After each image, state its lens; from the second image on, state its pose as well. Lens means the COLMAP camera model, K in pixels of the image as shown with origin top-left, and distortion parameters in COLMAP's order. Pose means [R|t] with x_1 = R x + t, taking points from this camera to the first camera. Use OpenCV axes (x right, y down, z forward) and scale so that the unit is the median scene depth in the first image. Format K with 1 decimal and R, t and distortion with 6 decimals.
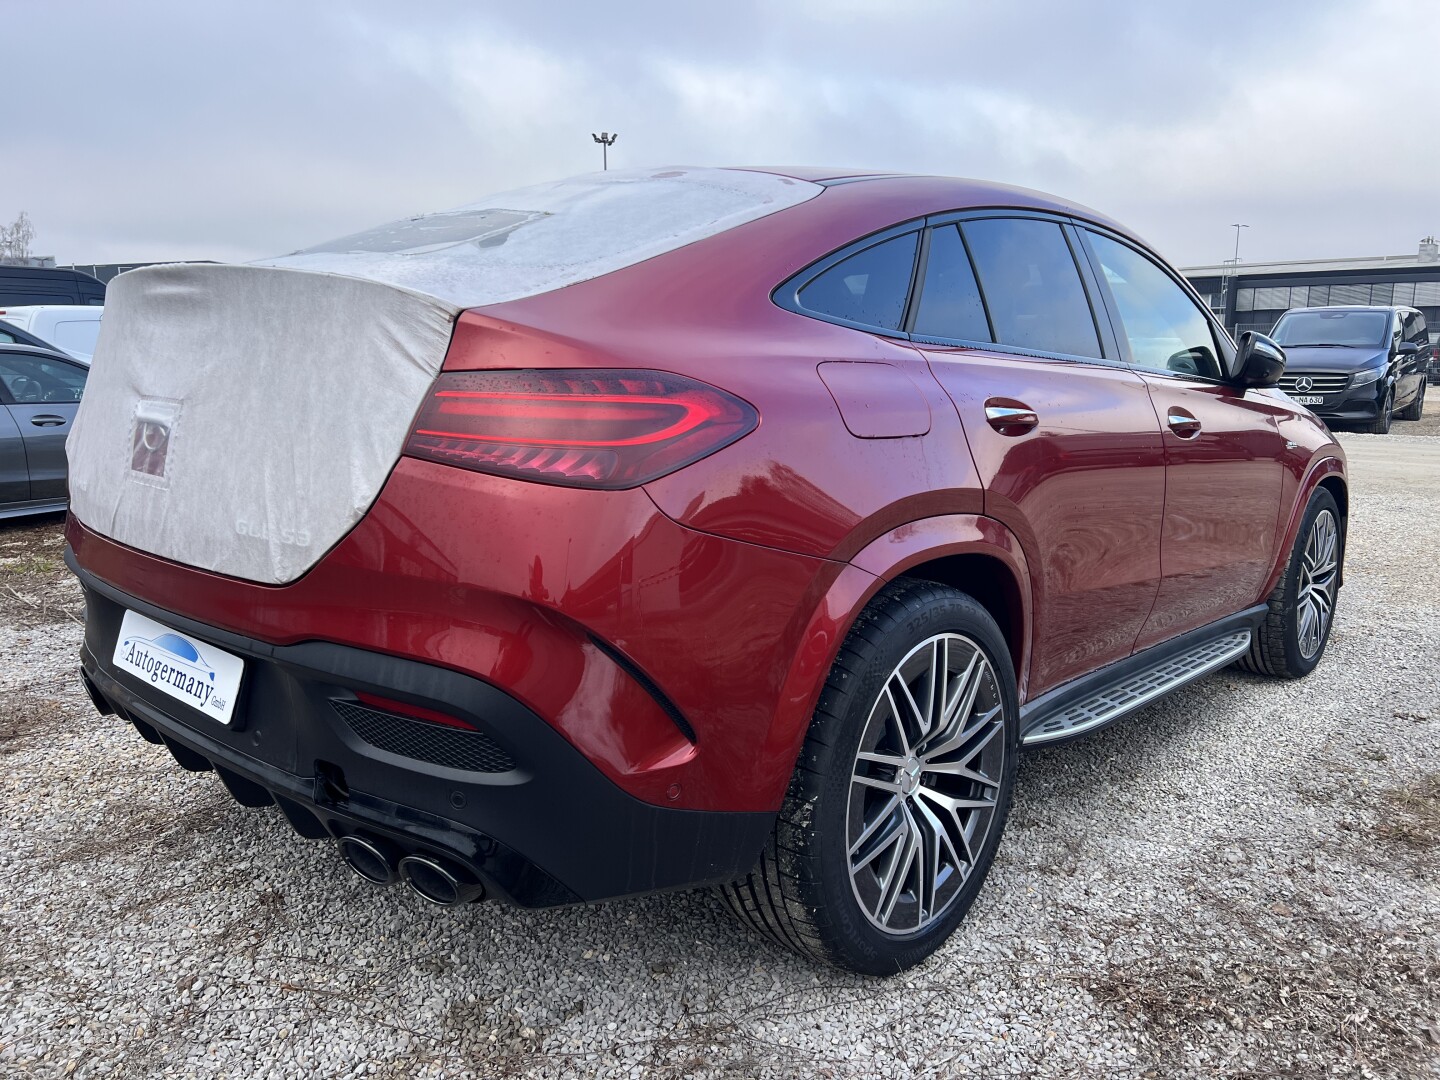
lens RADIAL K [[1087.4, 0, 728.3], [0, 1087.4, 538.7], [0, 0, 1]] dist [0.051314, -0.054180]
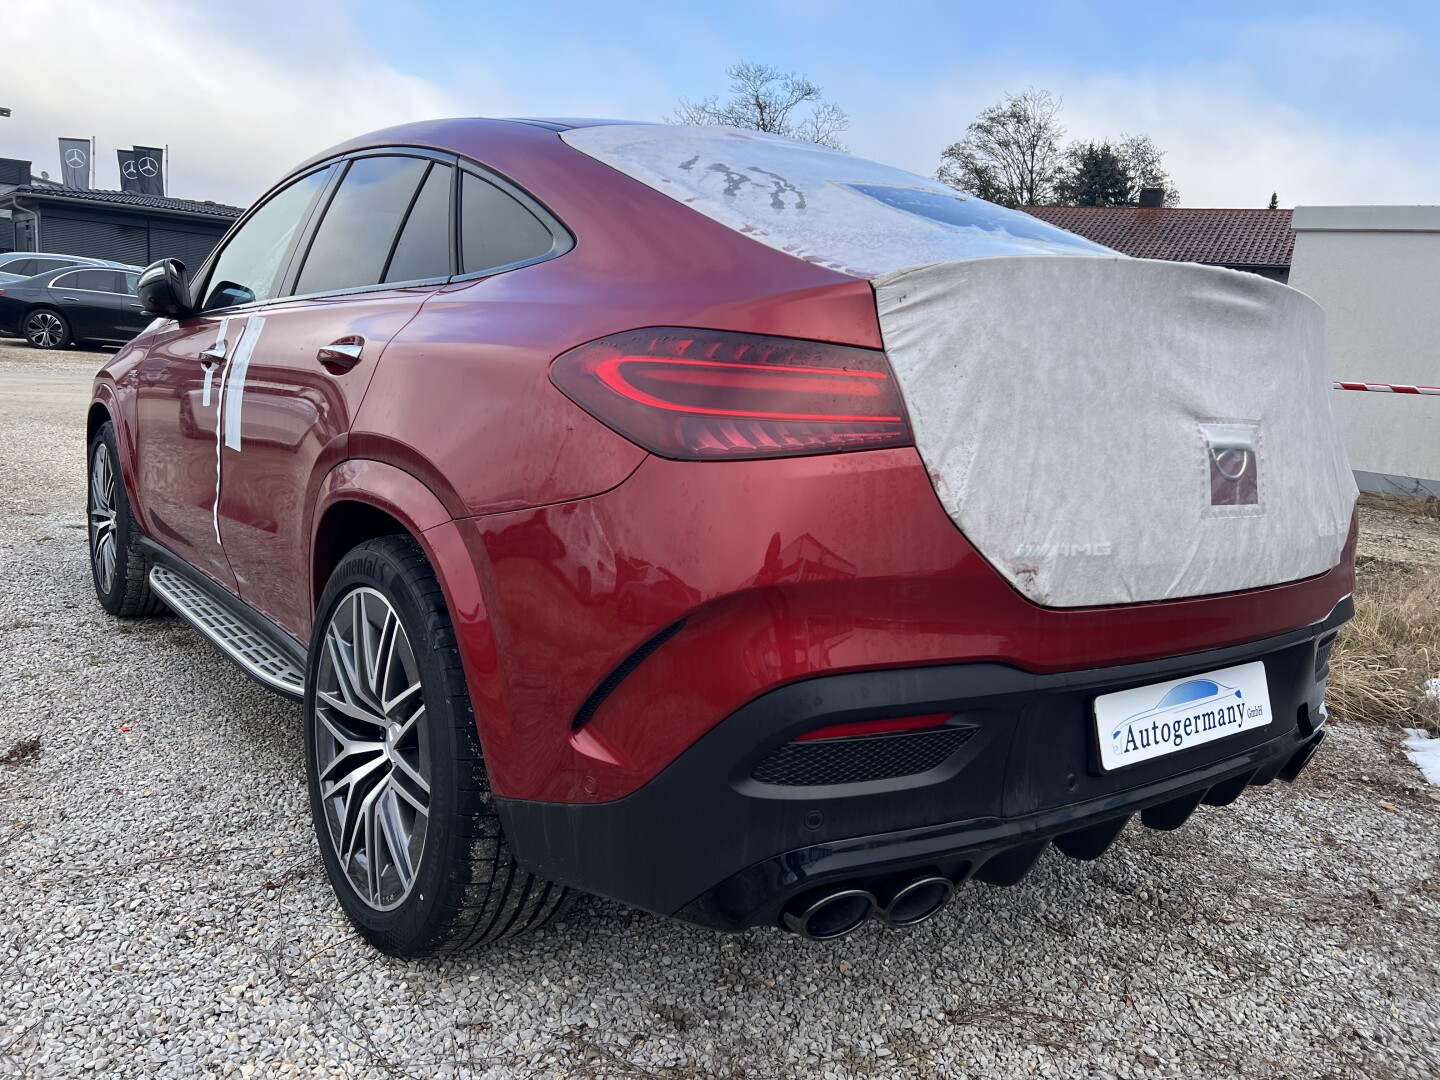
lens RADIAL K [[1087.9, 0, 720.0], [0, 1087.9, 540.0], [0, 0, 1]] dist [0.047175, -0.048270]
pose [[0.177838, -0.170353, 0.969203, -1.530363], [0.092518, 0.983434, 0.155878, -0.217422], [-0.979701, 0.061948, 0.190653, 1.287661]]
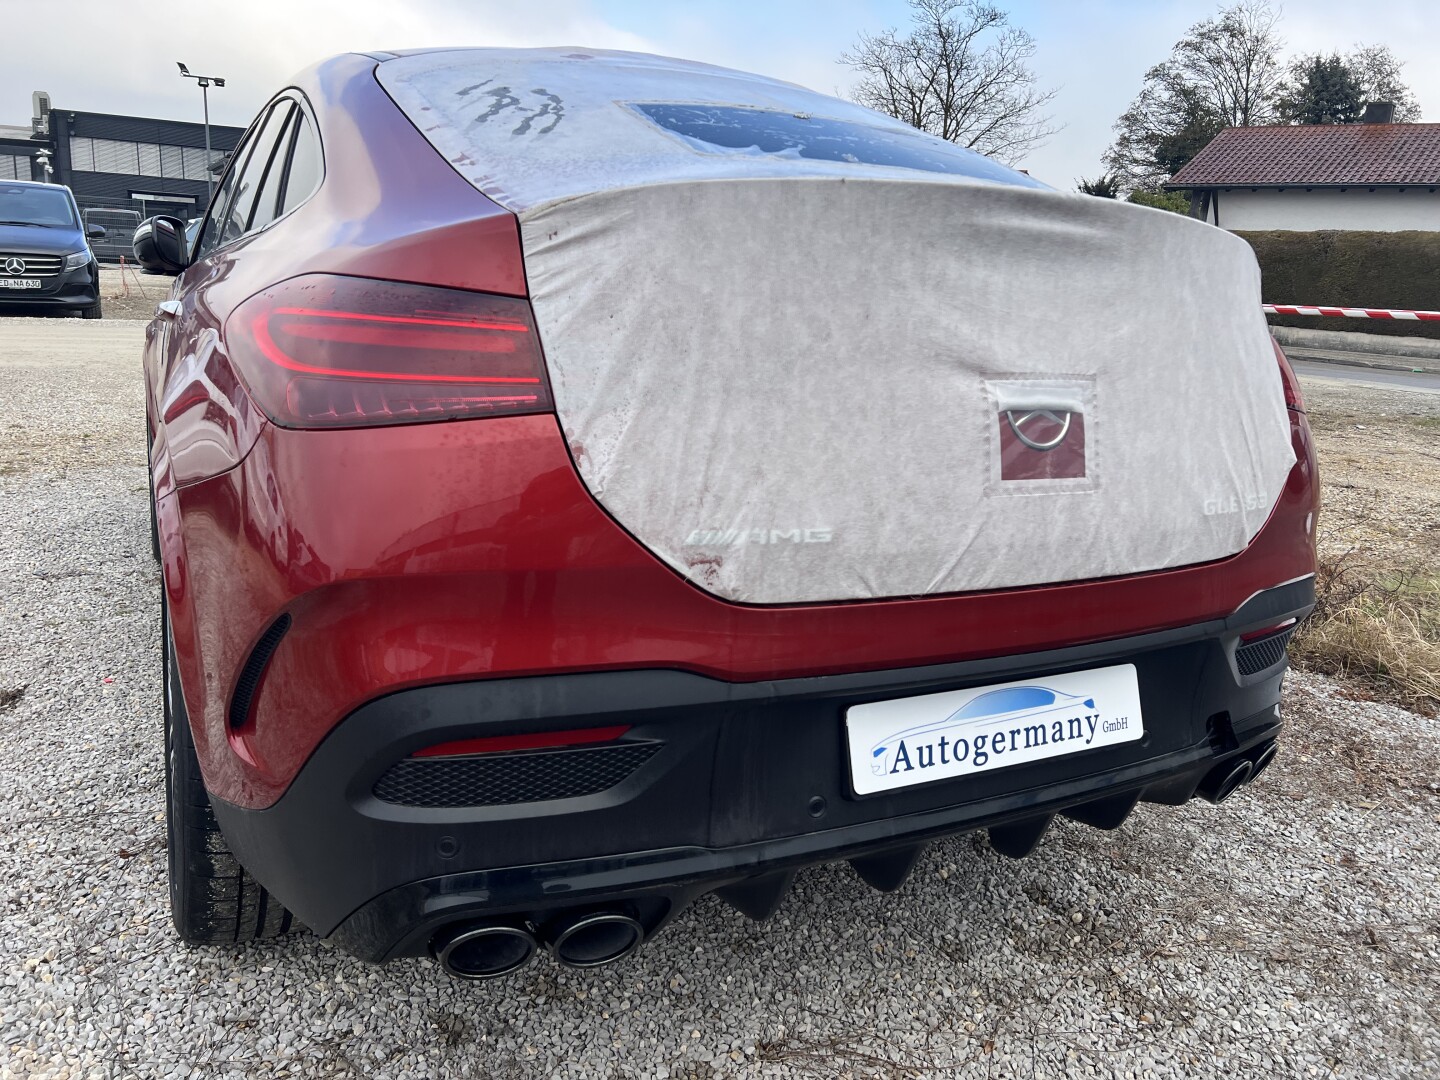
lens RADIAL K [[1084.1, 0, 739.2], [0, 1084.1, 528.0], [0, 0, 1]] dist [0.071327, -0.083277]
pose [[0.330755, -0.203879, 0.921431, -1.322762], [0.109720, 0.978071, 0.177027, -0.185698], [-0.937317, 0.042547, 0.345871, 0.974196]]
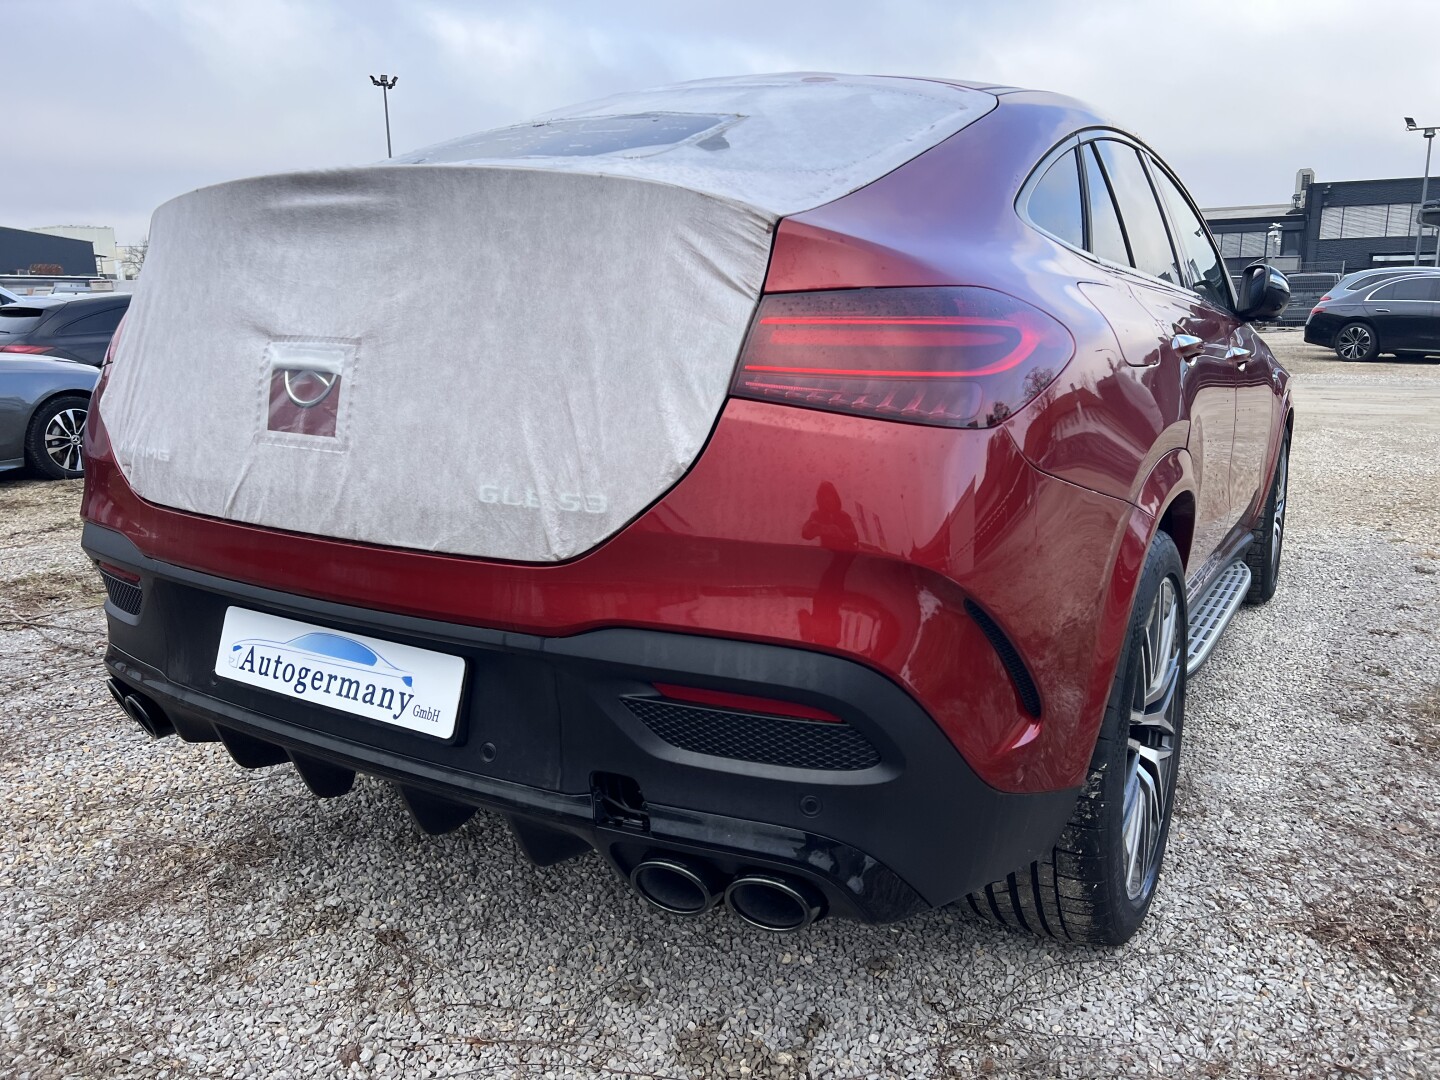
lens RADIAL K [[1086.2, 0, 730.8], [0, 1086.2, 528.3], [0, 0, 1]] dist [0.057671, -0.065380]
pose [[0.981416, -0.049718, 0.185340, -0.387098], [0.044173, 0.998448, 0.033930, -0.004398], [-0.186739, -0.025112, 0.982088, 0.167319]]
